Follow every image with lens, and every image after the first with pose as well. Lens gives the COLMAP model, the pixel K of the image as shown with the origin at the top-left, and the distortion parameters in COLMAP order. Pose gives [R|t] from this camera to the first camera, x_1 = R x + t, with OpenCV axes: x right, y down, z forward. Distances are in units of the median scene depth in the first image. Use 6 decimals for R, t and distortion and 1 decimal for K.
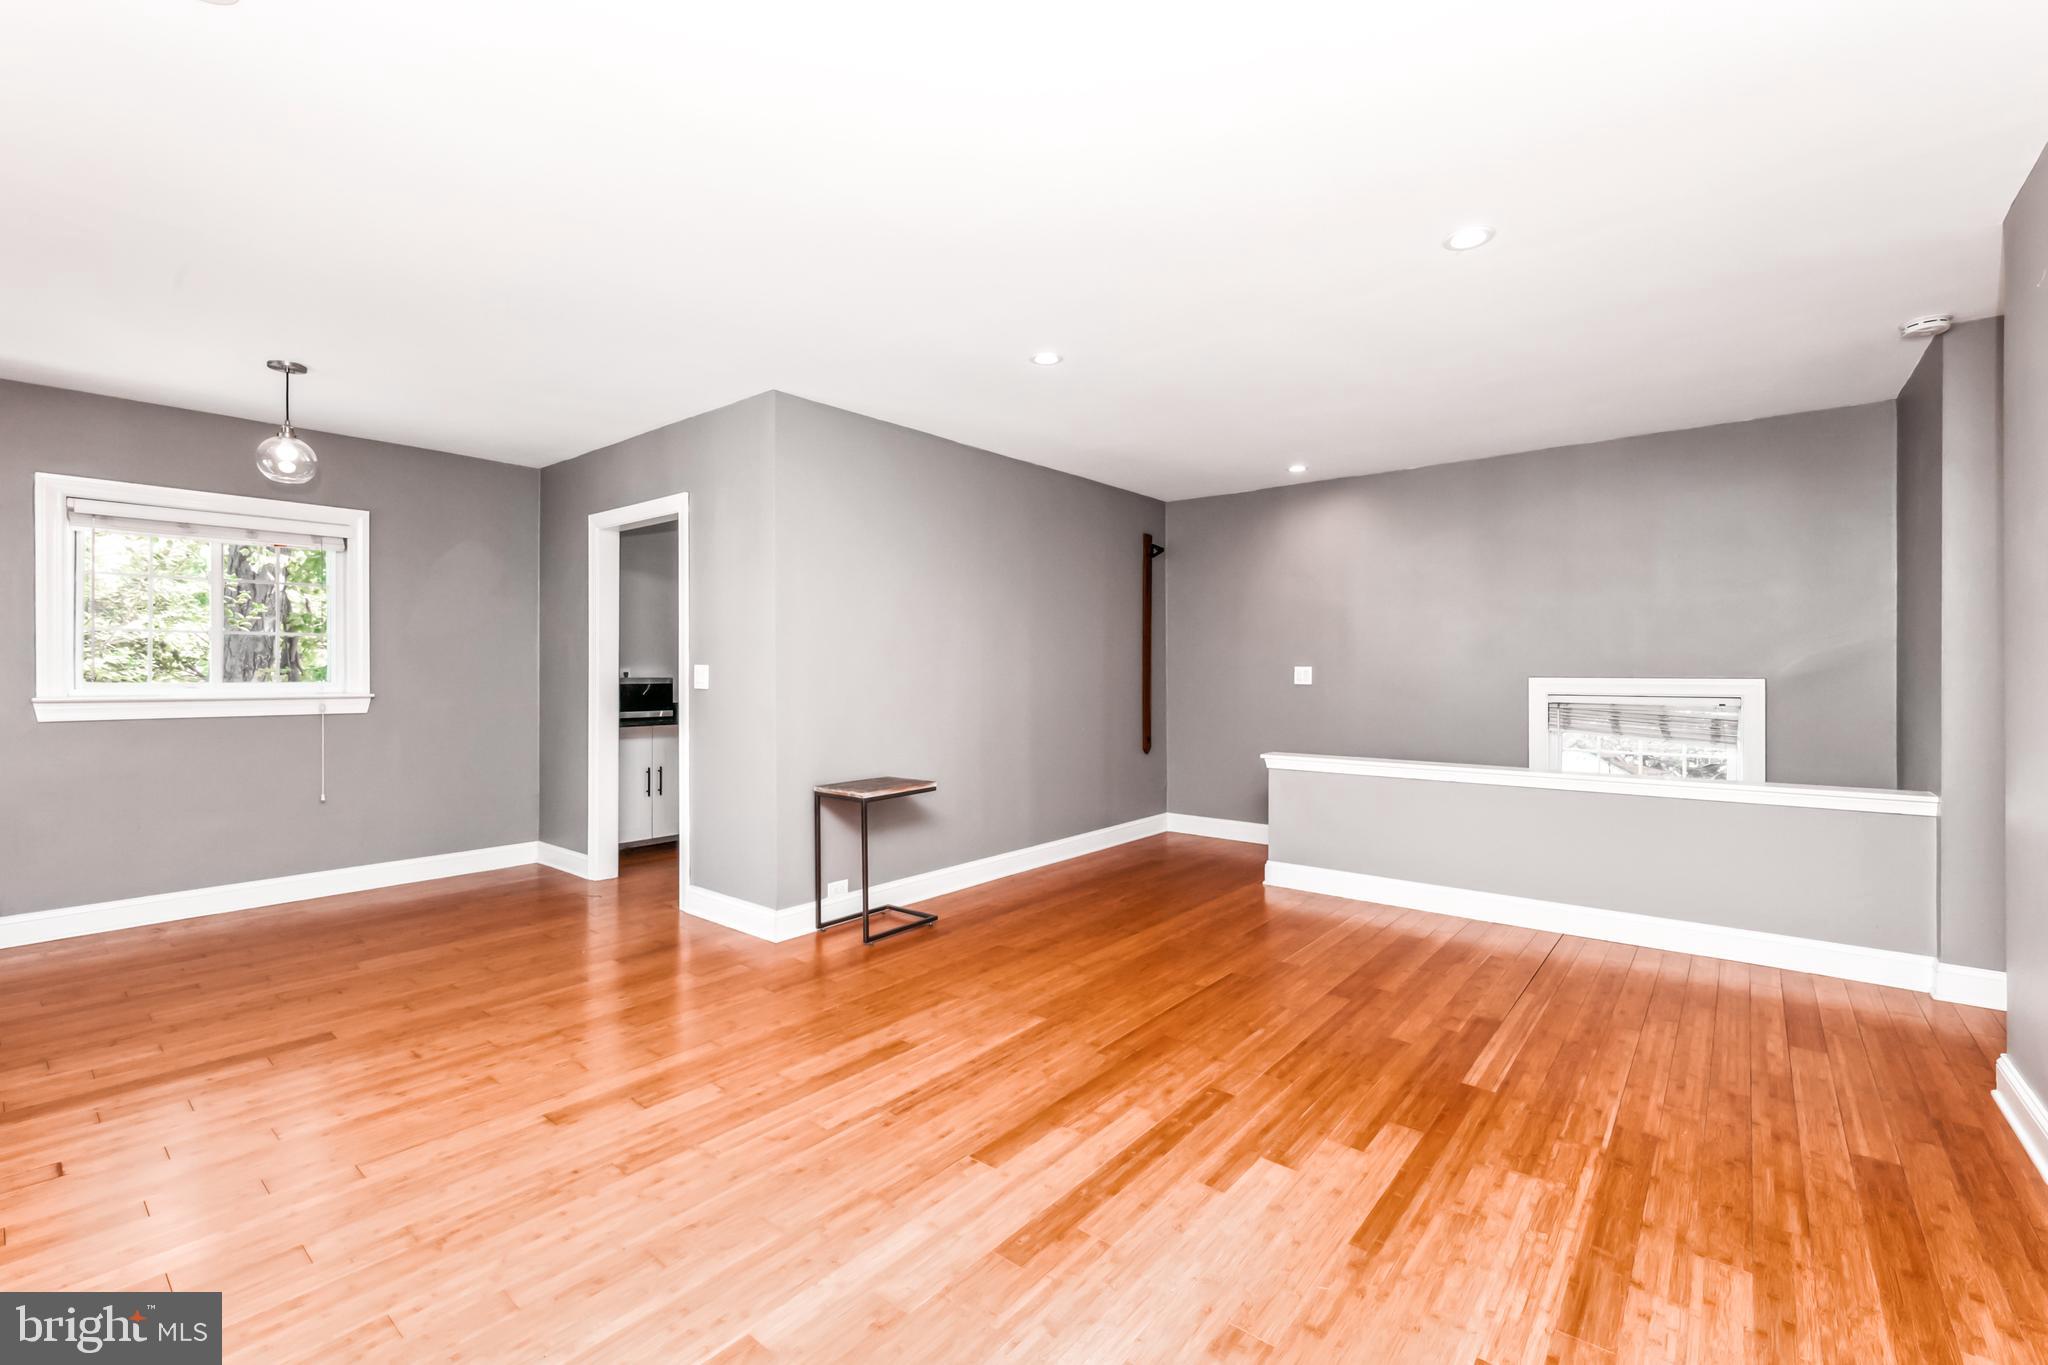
lens RADIAL K [[874.8, 0, 1025.2], [0, 874.8, 671.7], [0, 0, 1]] dist [0.000213, 0.000191]
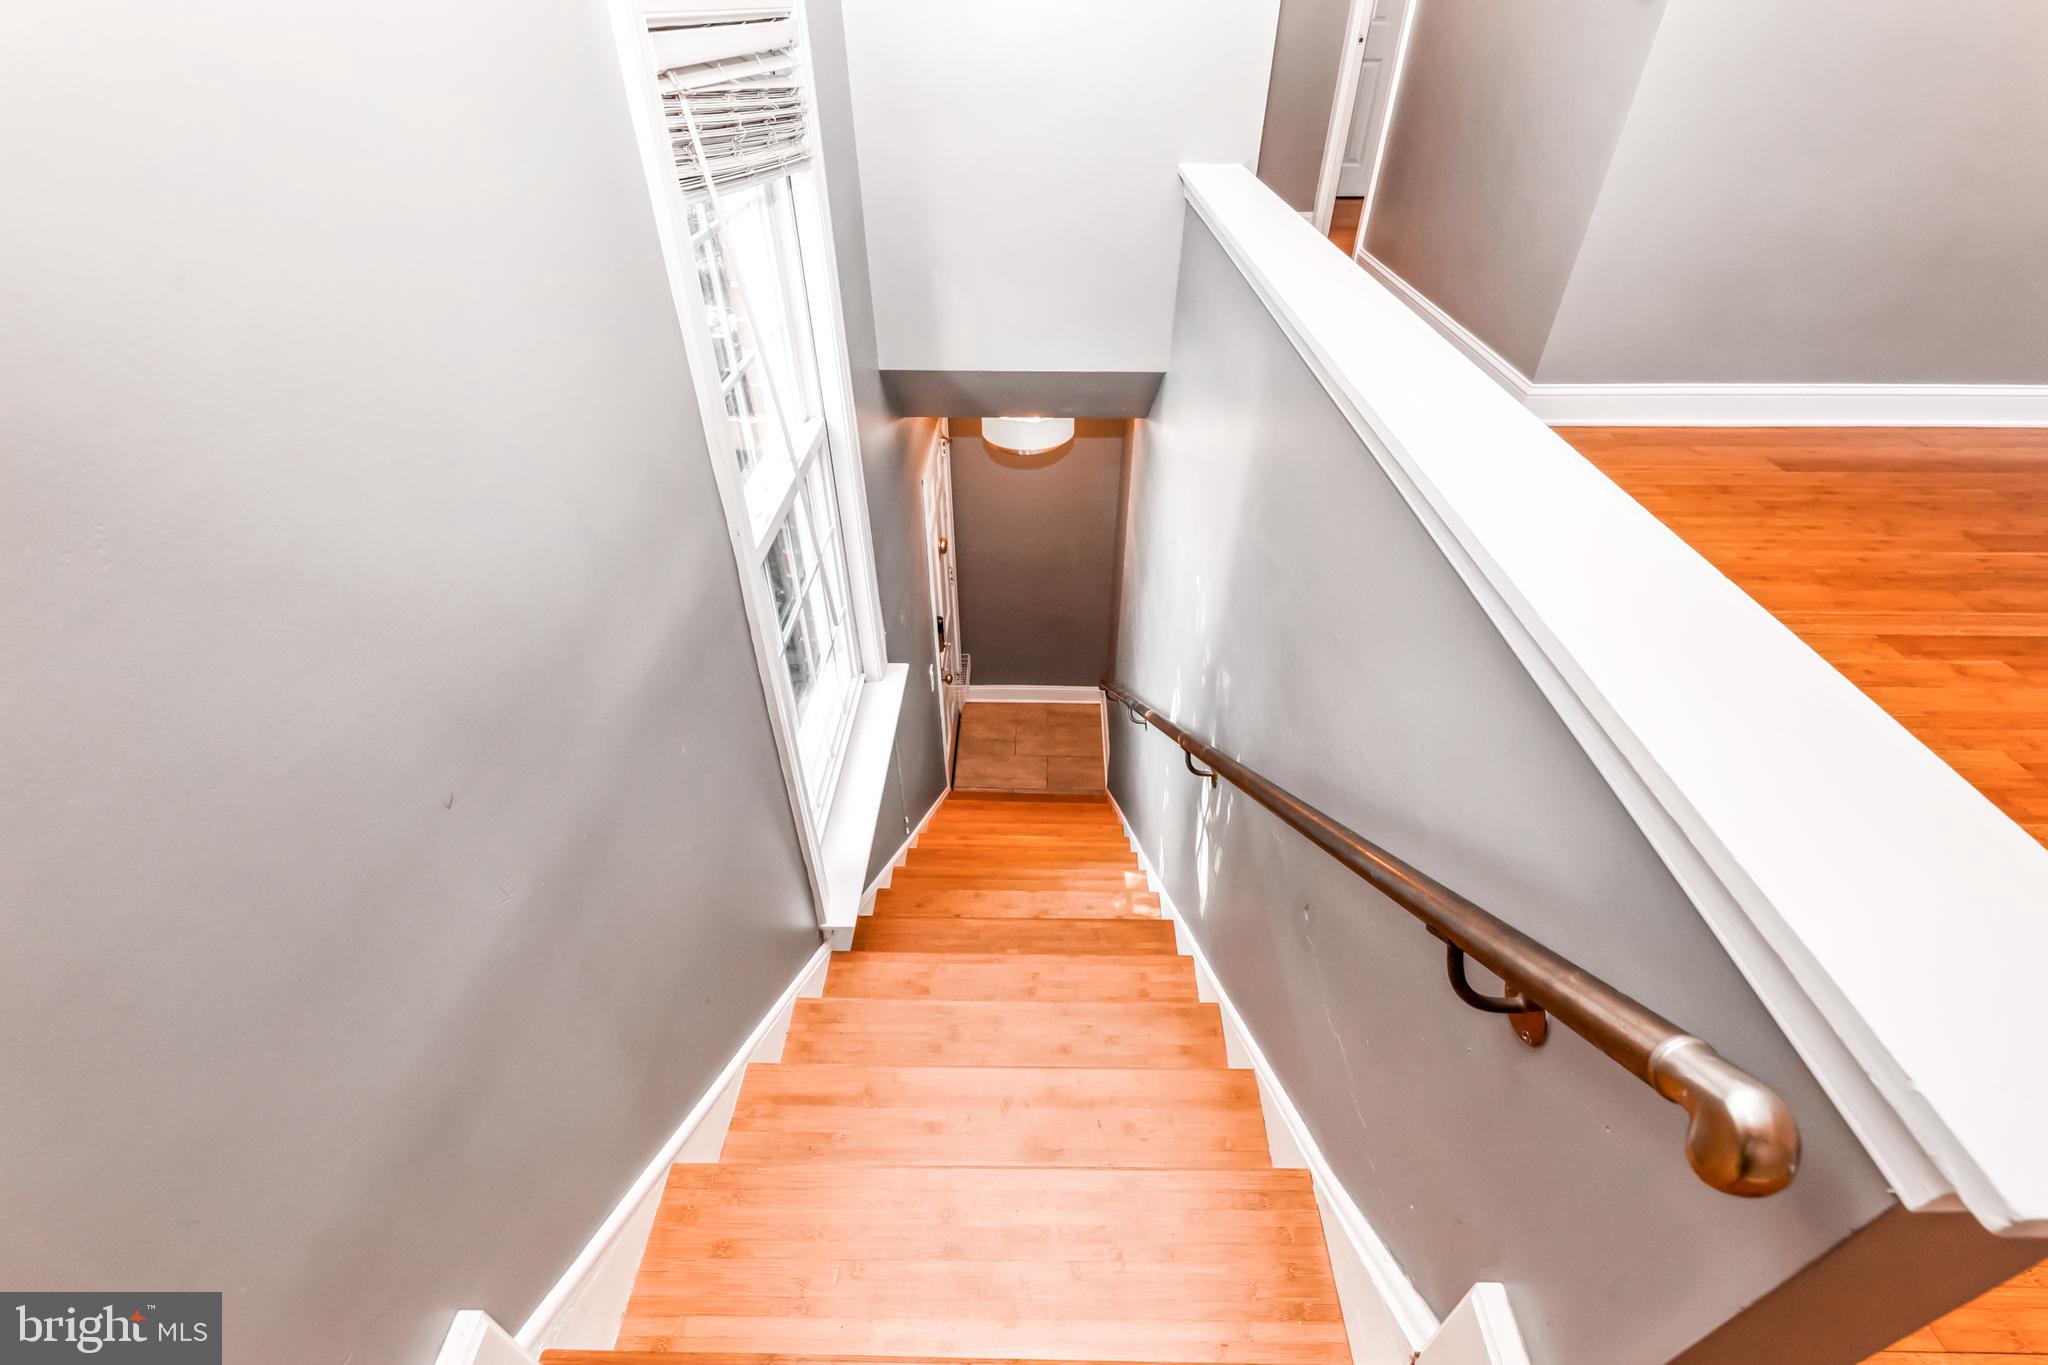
lens RADIAL K [[881.5, 0, 1035.9], [0, 881.5, 691.6], [0, 0, 1]] dist [-0.000304, -0.000167]
pose [[-0.626346, -0.484798, 0.610460, 0.446301], [-0.001046, 0.783619, 0.621241, 0.032801], [-0.779545, 0.388473, -0.491324, 1.553671]]
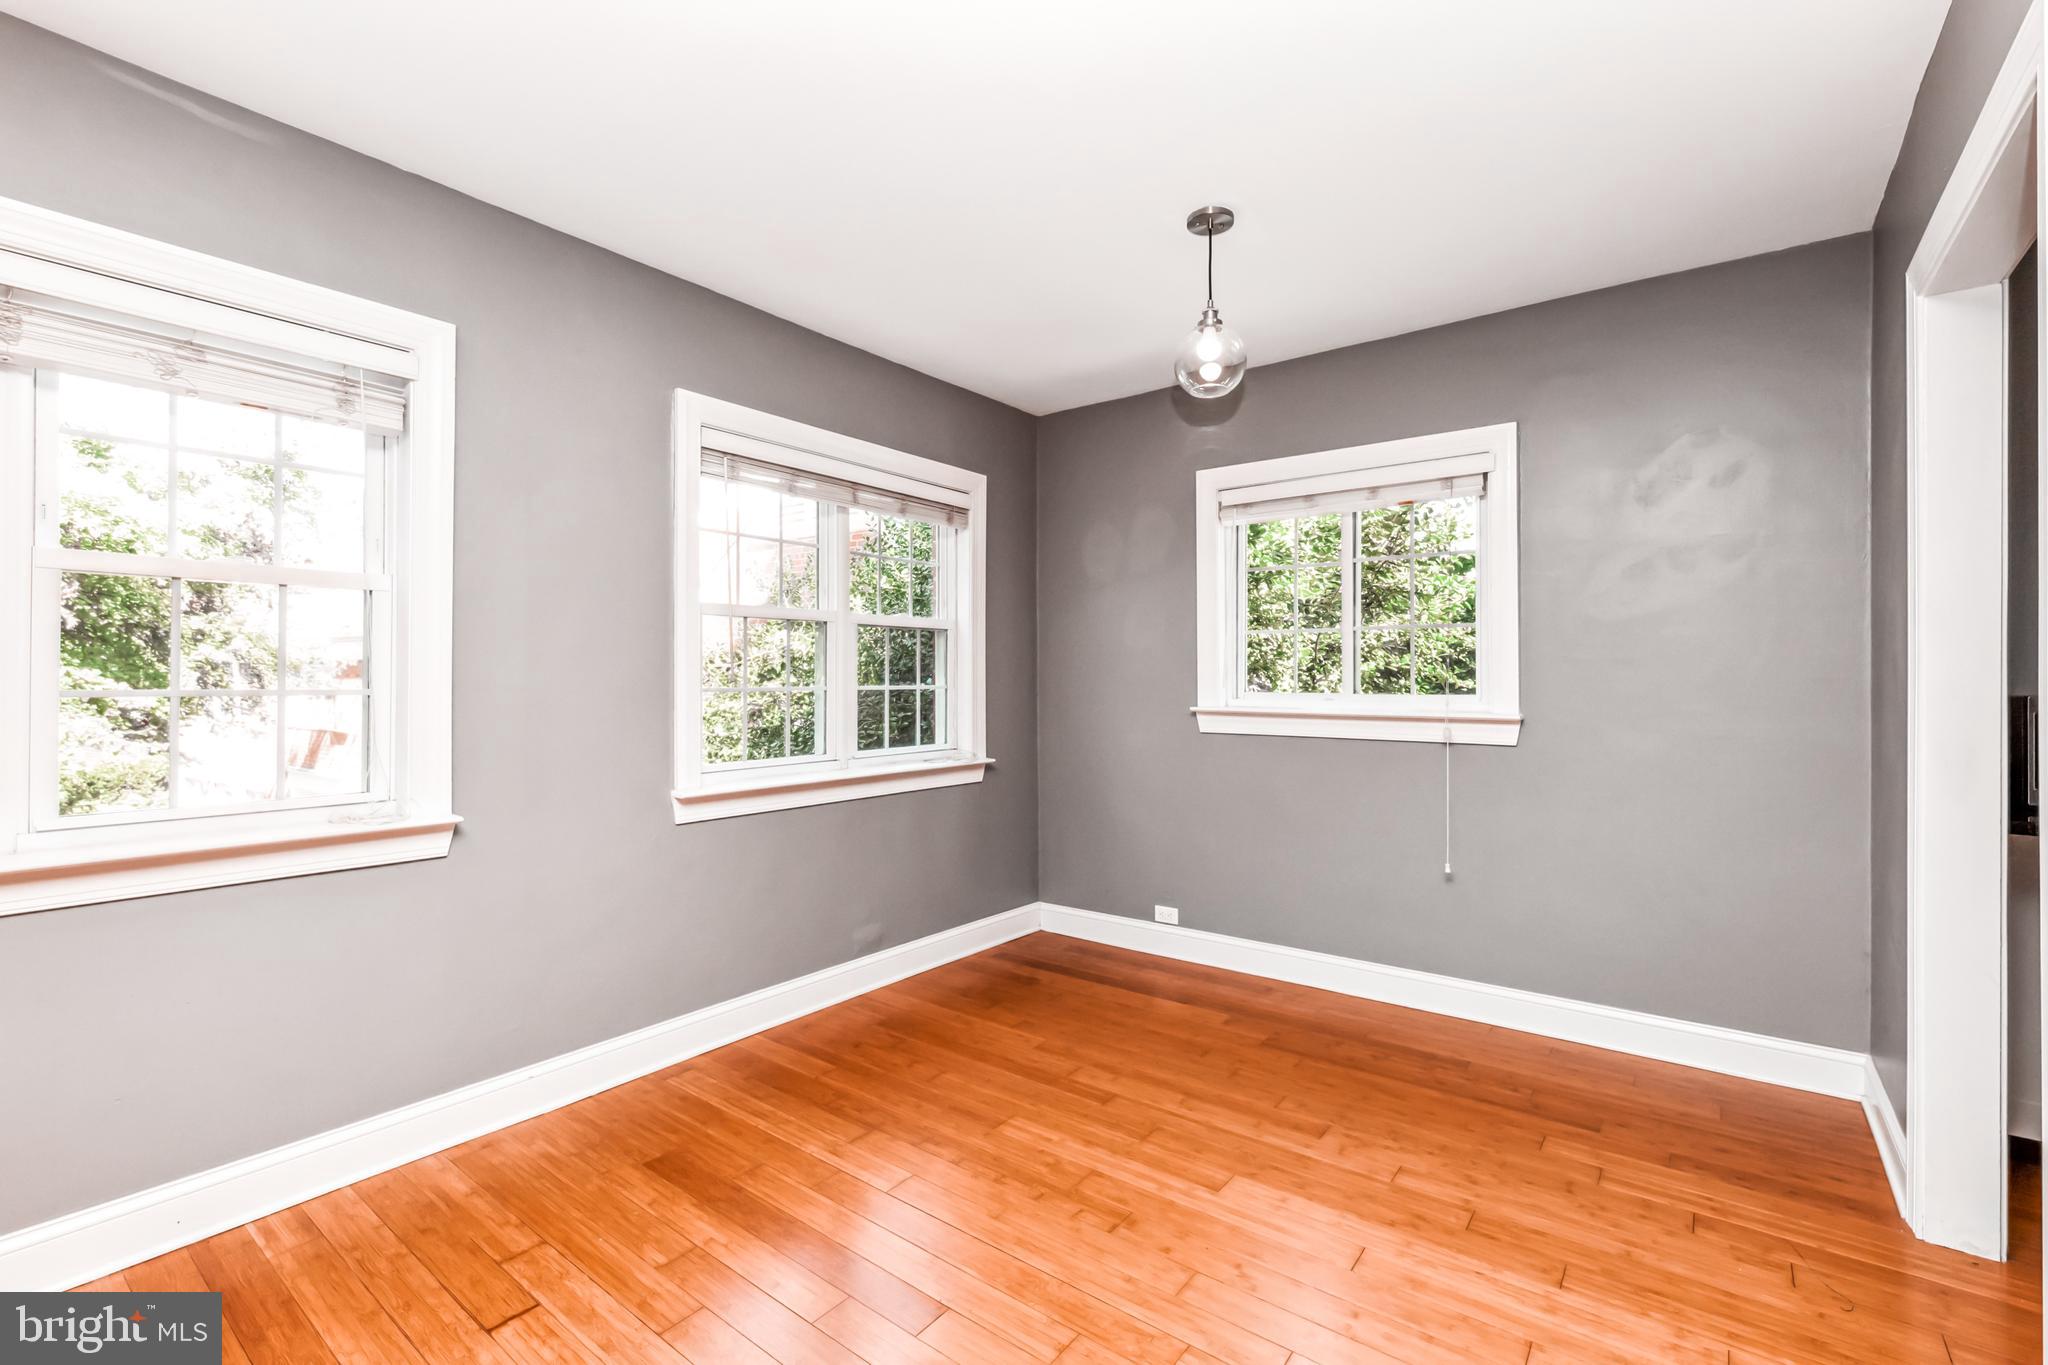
lens RADIAL K [[891.9, 0, 1040.0], [0, 891.9, 676.1], [0, 0, 1]] dist [0.002733, 0.000346]
pose [[0.039344, -0.006288, -0.999206, -0.176338], [0.000137, 0.999980, -0.006288, 0.002765], [0.999226, 0.000111, 0.039344, 0.860686]]
